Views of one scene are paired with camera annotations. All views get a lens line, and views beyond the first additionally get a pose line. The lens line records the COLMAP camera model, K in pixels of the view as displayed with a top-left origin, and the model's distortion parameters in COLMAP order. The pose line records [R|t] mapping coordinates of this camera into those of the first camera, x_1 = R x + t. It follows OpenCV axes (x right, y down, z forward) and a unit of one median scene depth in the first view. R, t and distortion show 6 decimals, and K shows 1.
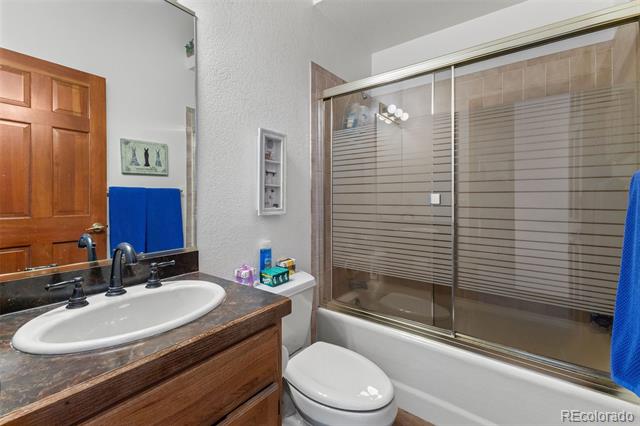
lens RADIAL K [[272.7, 0, 320.6], [0, 272.7, 196.3], [0, 0, 1]] dist [0.001202, -0.000051]
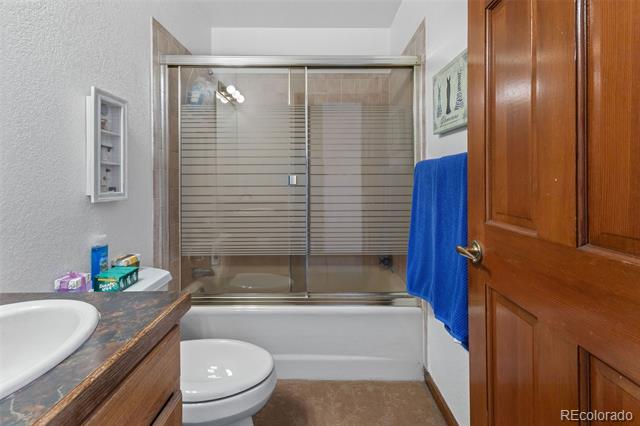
lens RADIAL K [[275.7, 0, 319.9], [0, 275.7, 178.0], [0, 0, 1]] dist [-0.000757, -0.000299]
pose [[0.804373, 0.001017, 0.594123, -0.158336], [-0.000857, 0.999999, -0.000551, 0.001670], [-0.594123, -0.000066, 0.804374, 0.011641]]
